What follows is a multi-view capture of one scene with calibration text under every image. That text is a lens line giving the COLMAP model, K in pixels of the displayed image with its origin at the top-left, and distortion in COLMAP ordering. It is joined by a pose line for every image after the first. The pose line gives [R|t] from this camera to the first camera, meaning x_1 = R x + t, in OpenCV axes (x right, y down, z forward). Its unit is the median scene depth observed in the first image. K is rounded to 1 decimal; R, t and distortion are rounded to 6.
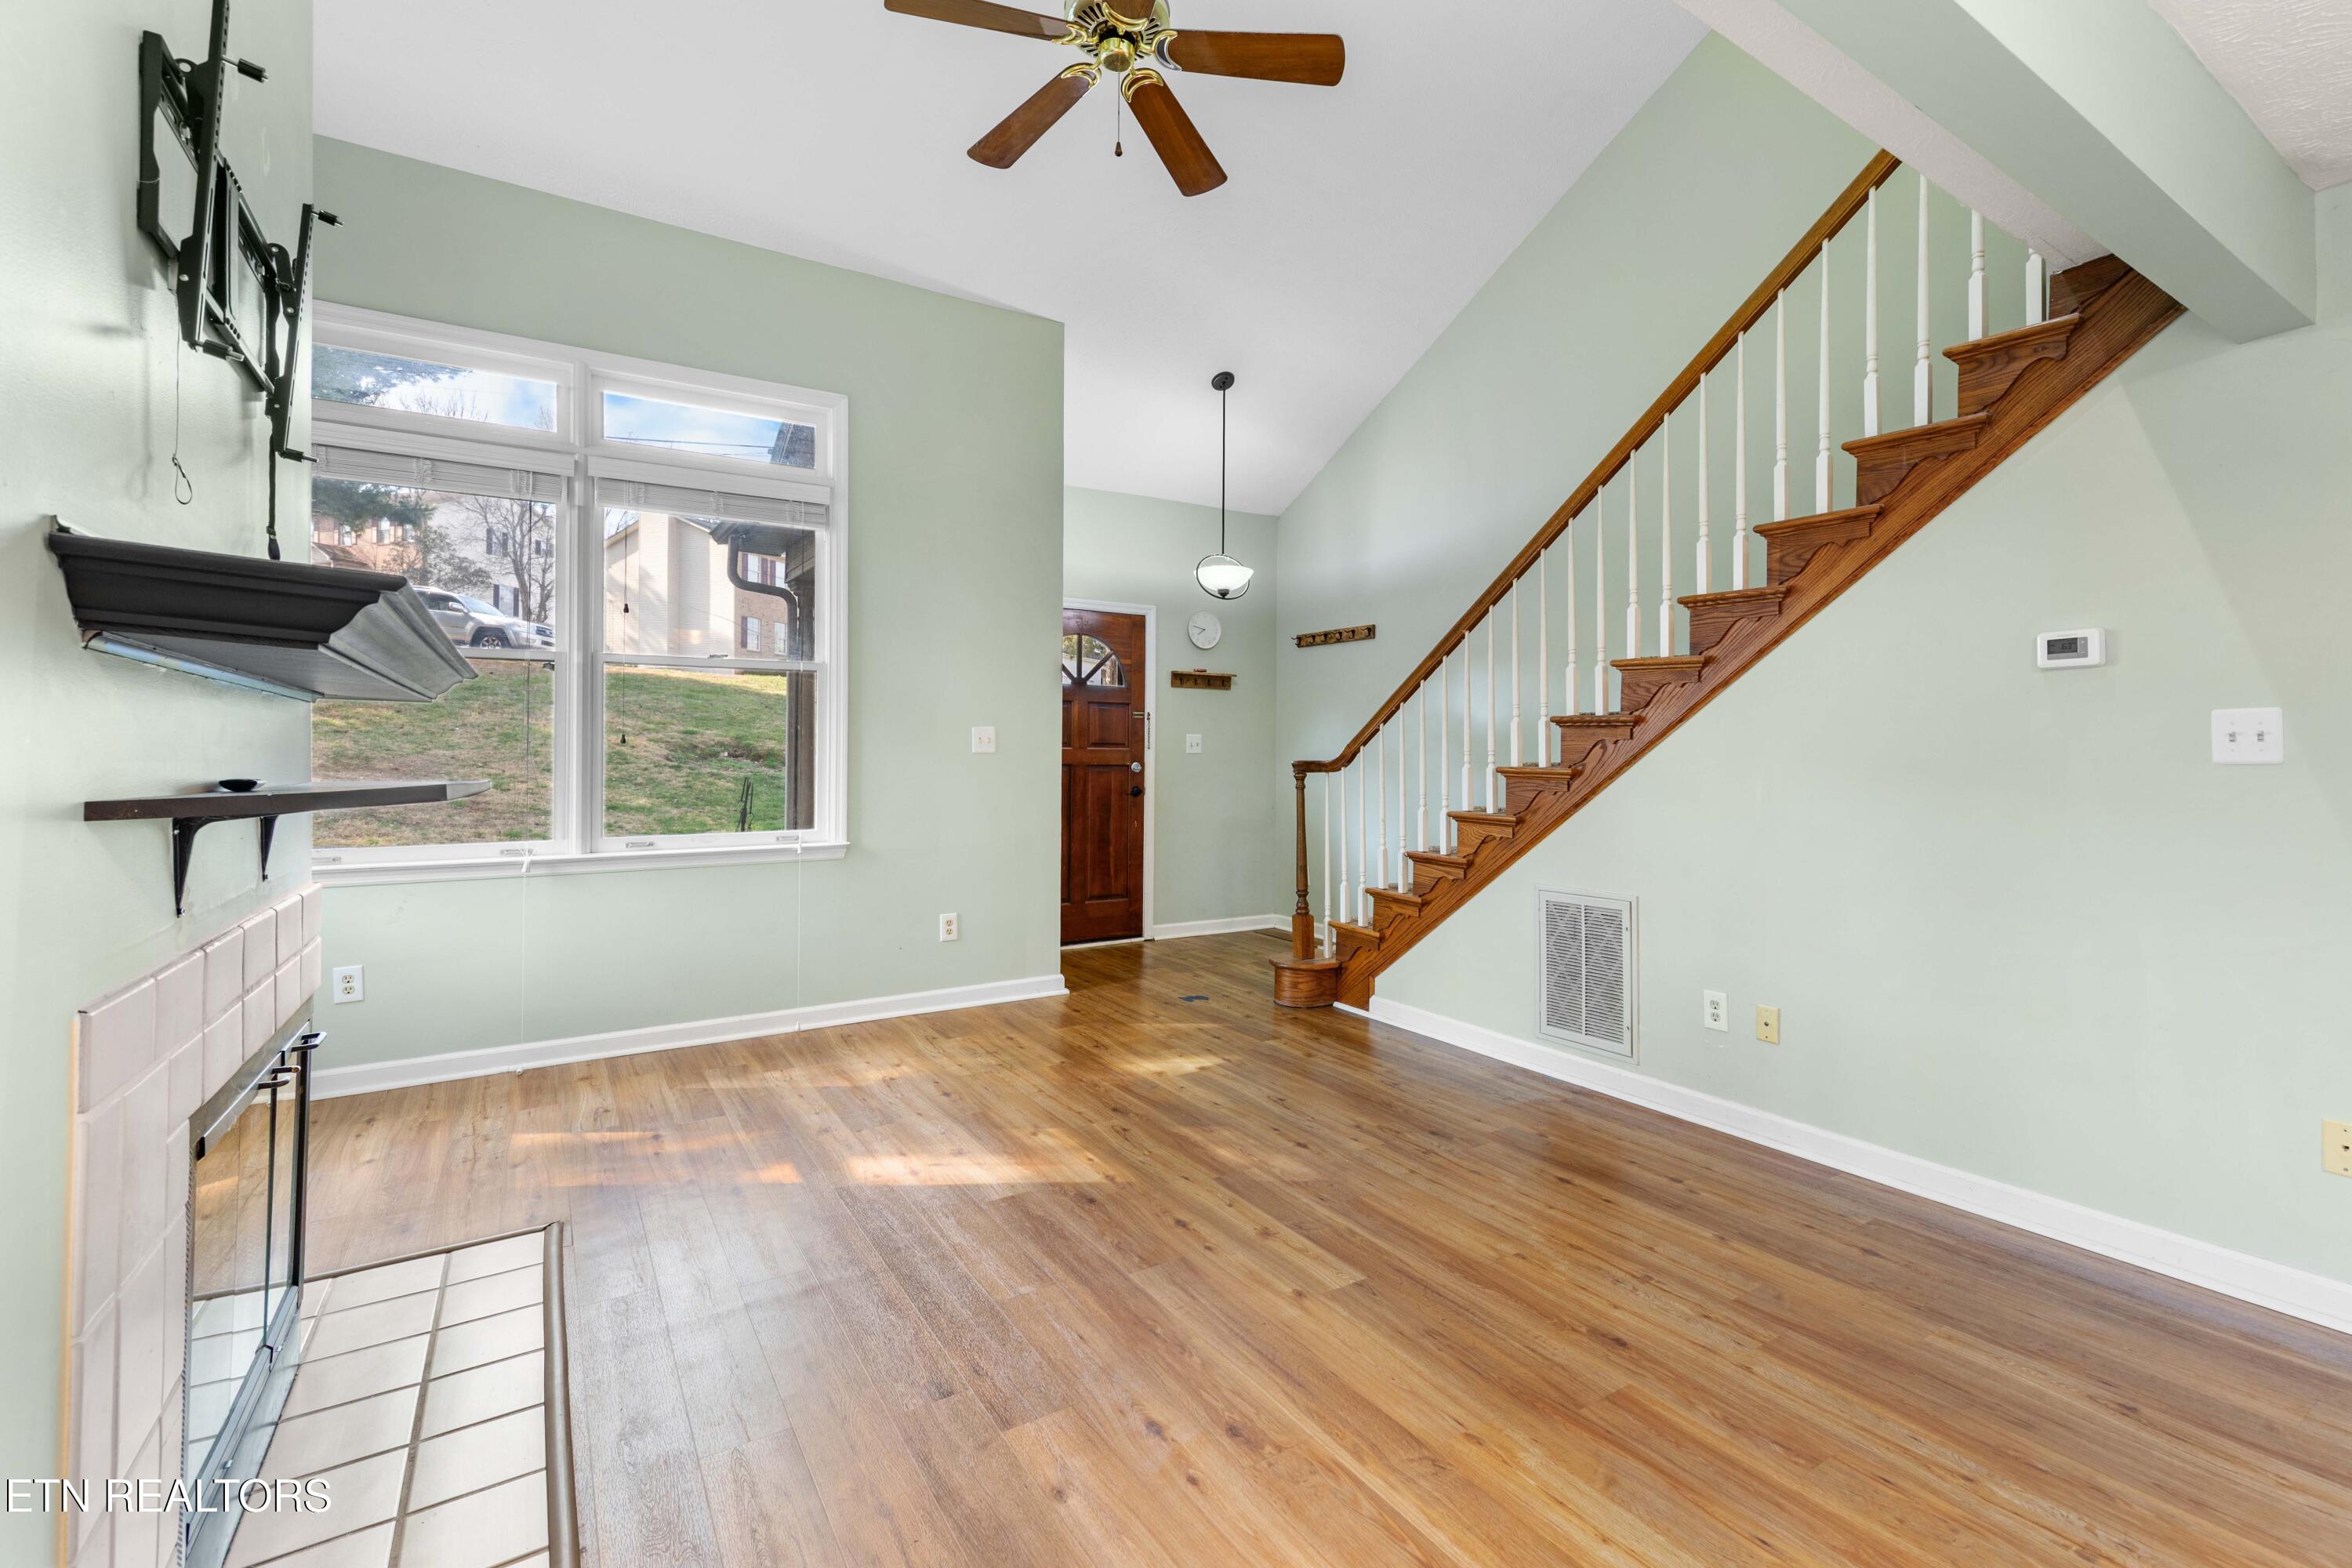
lens RADIAL K [[1019.5, 0, 1188.0], [0, 1019.5, 746.0], [0, 0, 1]] dist [0.003612, 0.000887]
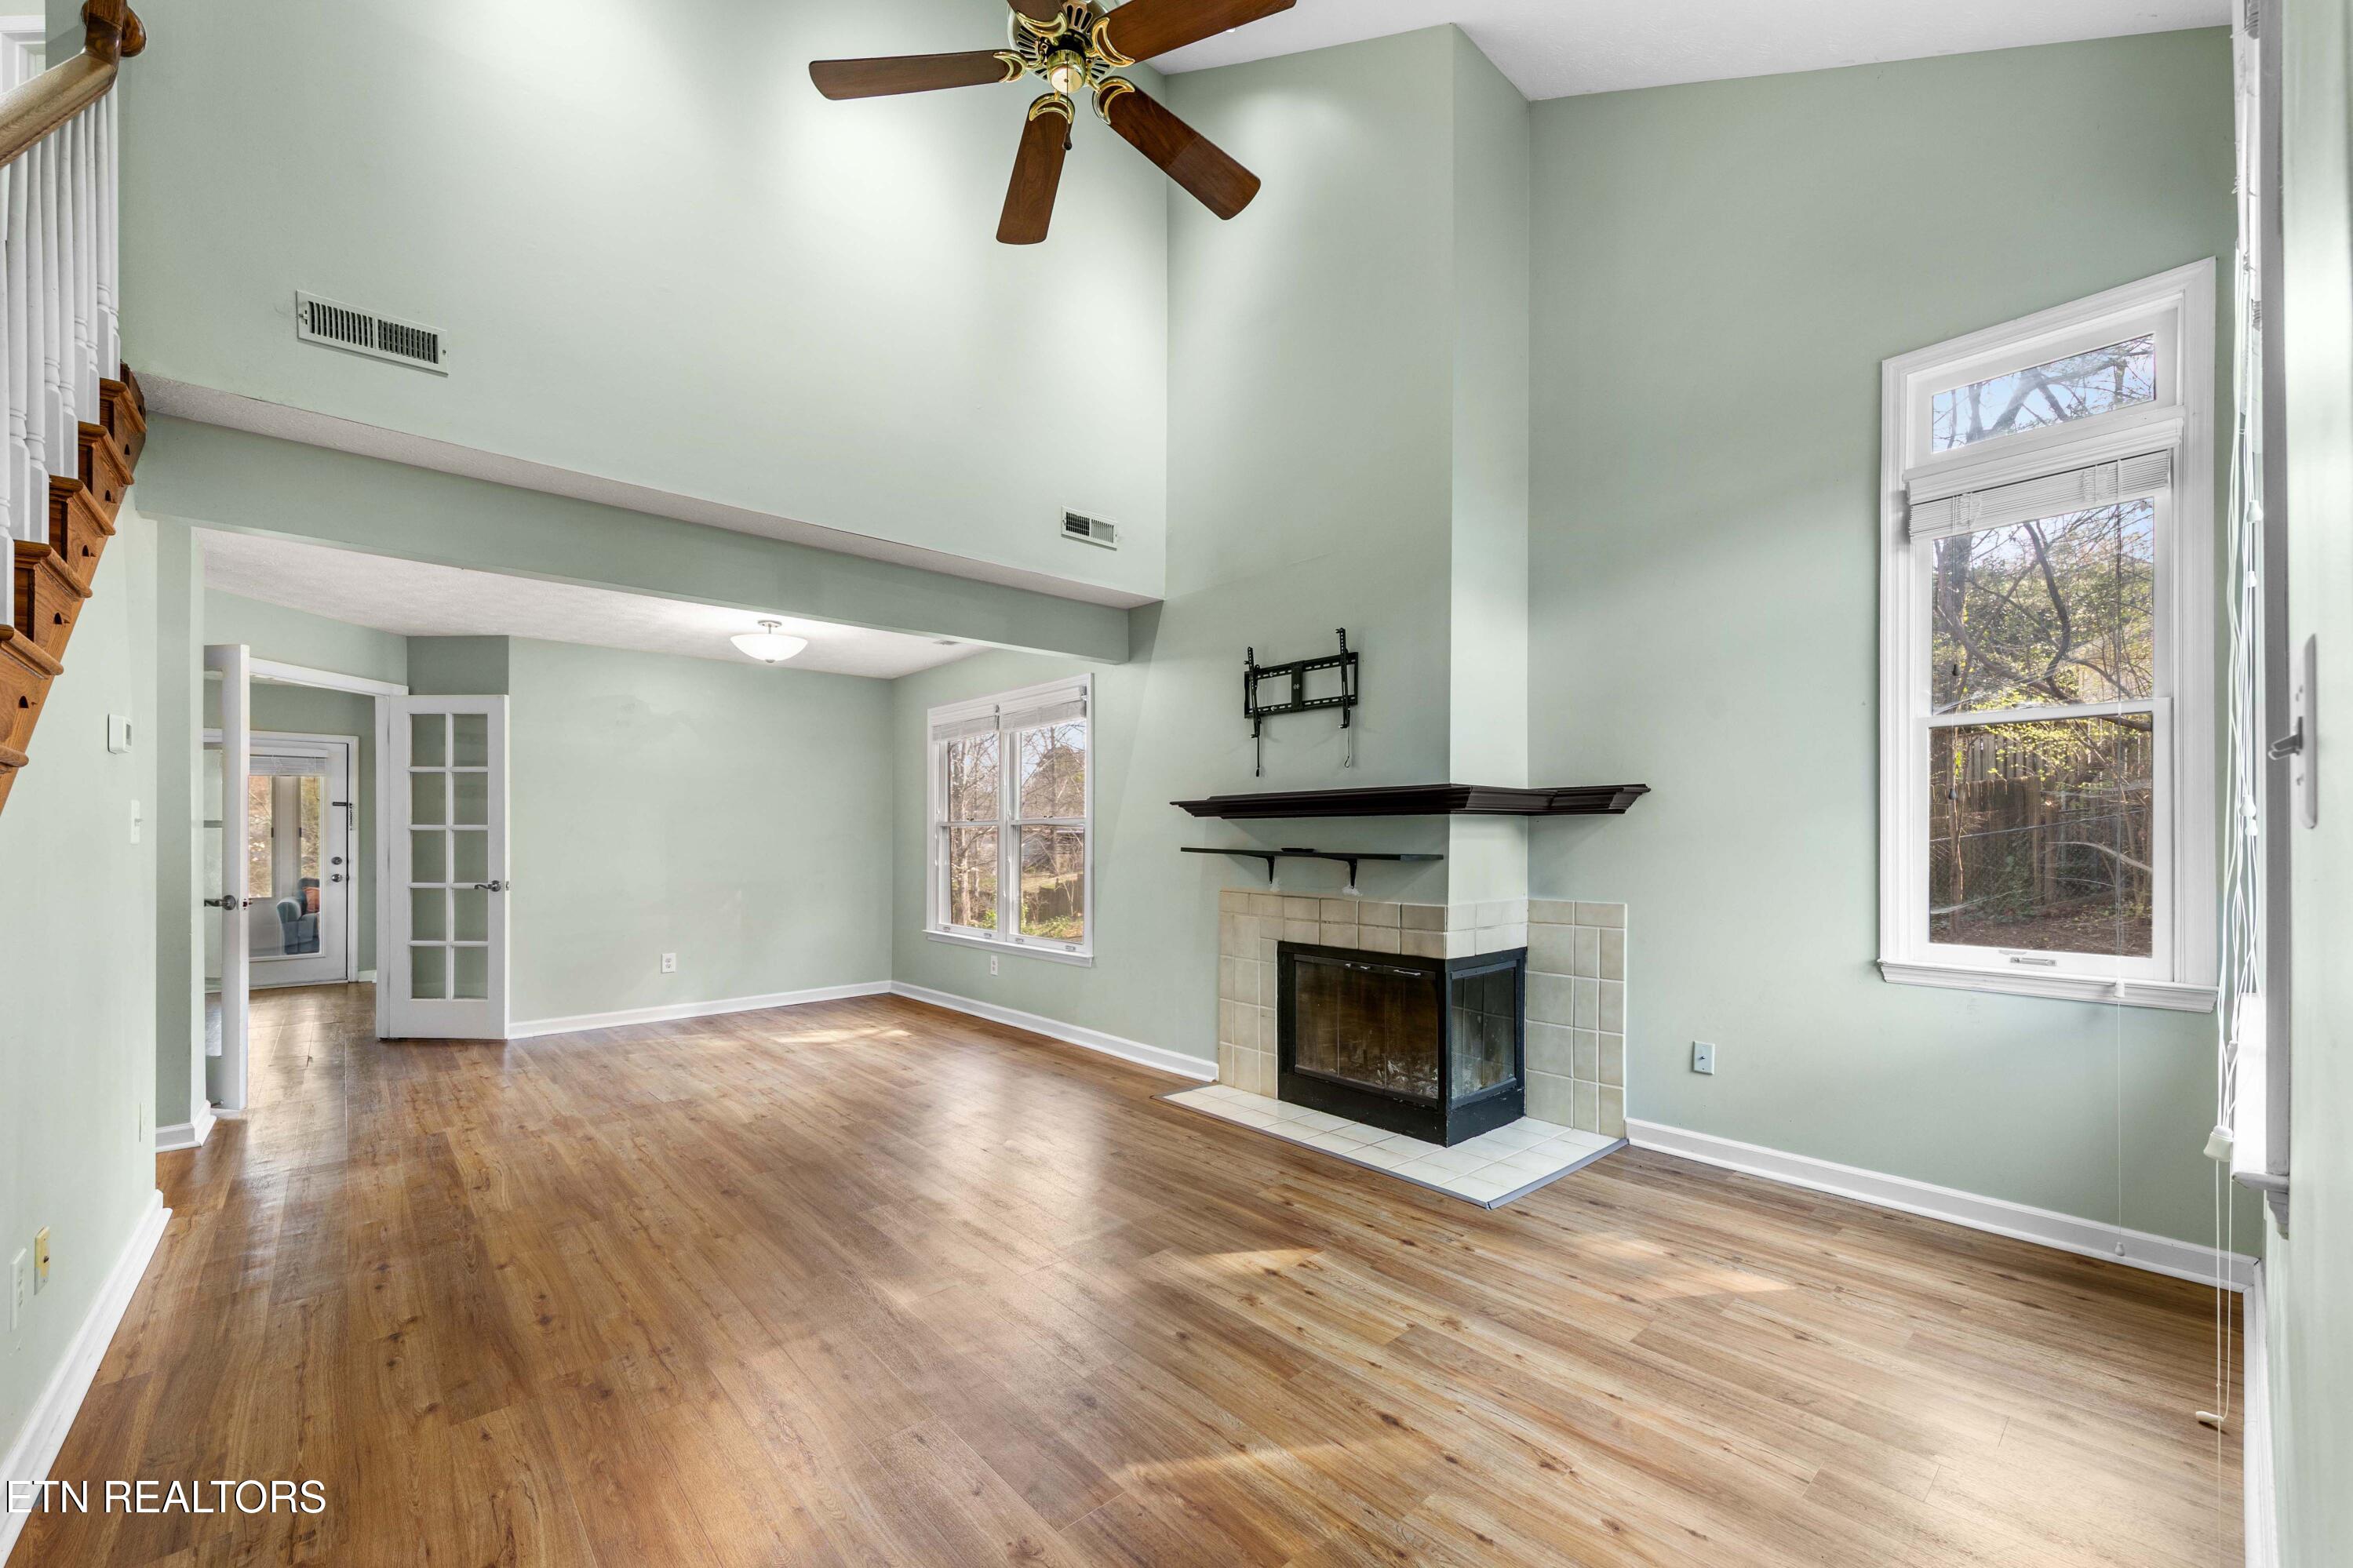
lens RADIAL K [[919.2, 0, 1167.7], [0, 919.2, 841.3], [0, 0, 1]] dist [0.012129, -0.005452]
pose [[-0.986628, -0.002969, -0.162959, -0.021342], [-0.001651, 0.999965, -0.008222, 0.013990], [0.162977, -0.007843, -0.986599, 1.380531]]
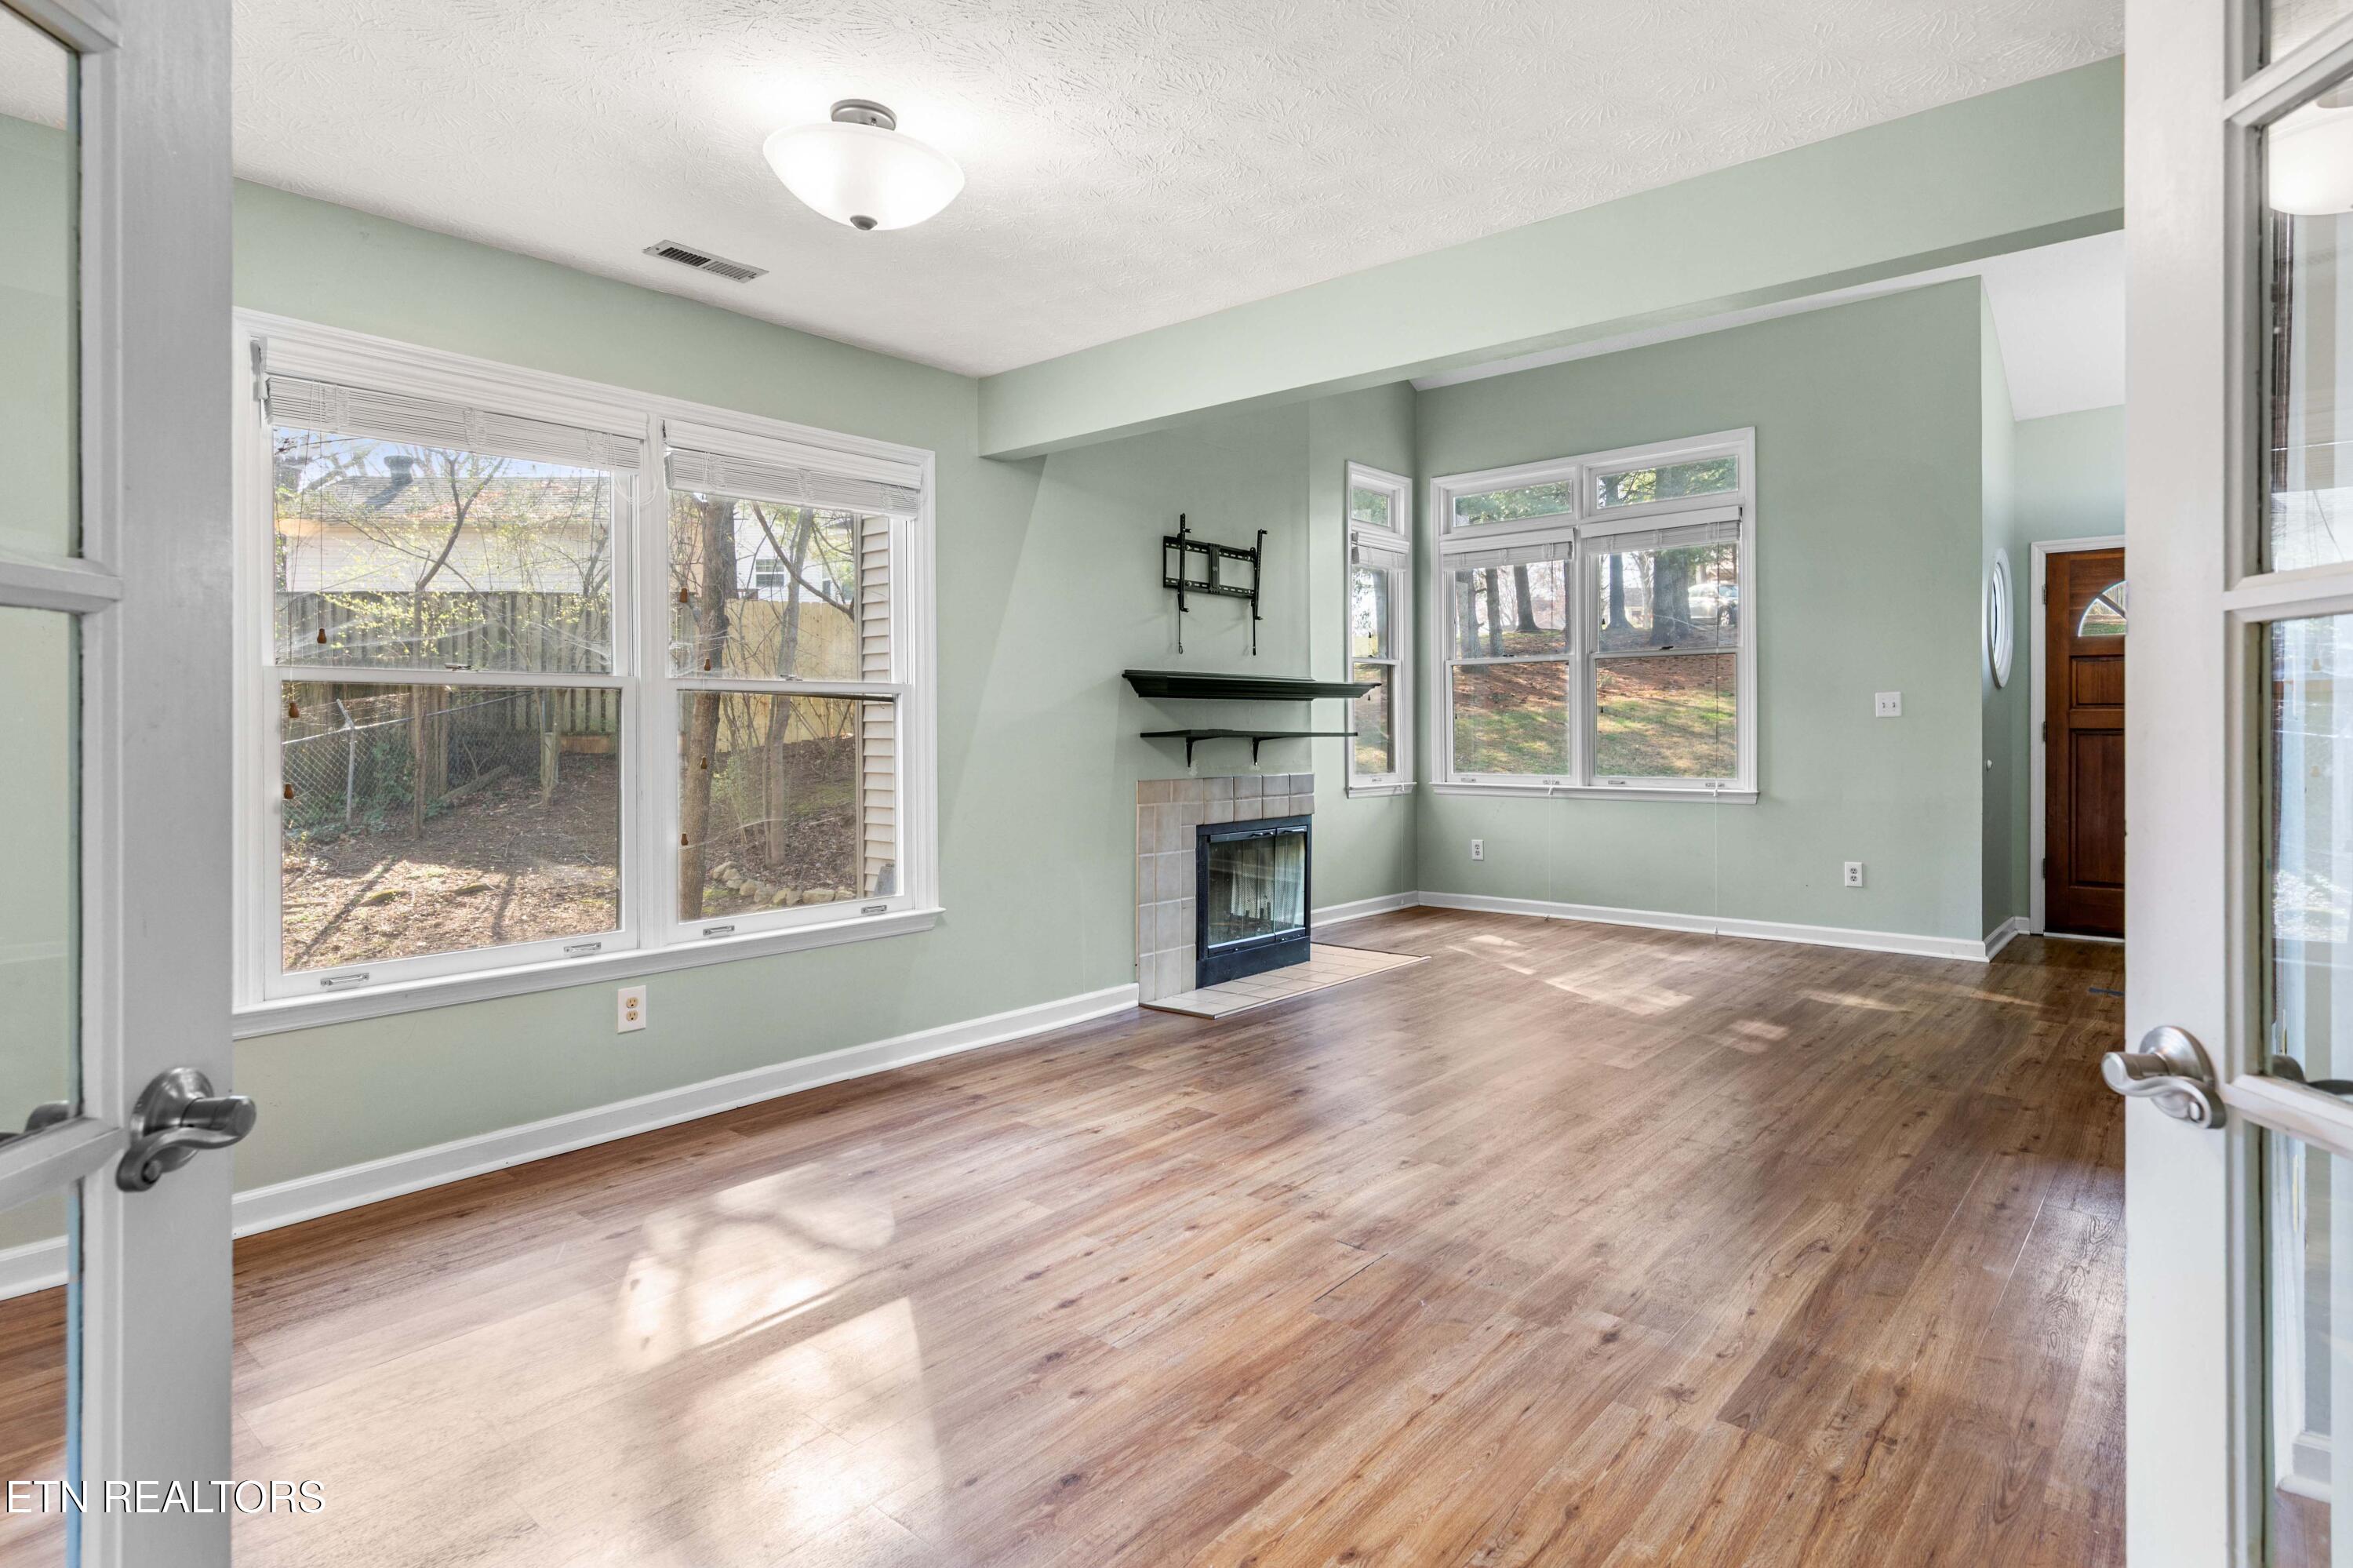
lens RADIAL K [[1201.8, 0, 1225.8], [0, 1201.8, 729.7], [0, 0, 1]] dist [0.002234, 0.000294]
pose [[0.296377, 0.000267, -0.955071, 0.994739], [0.013022, 0.999906, 0.004321, 0.007471], [0.954982, -0.013718, 0.296346, -0.042616]]
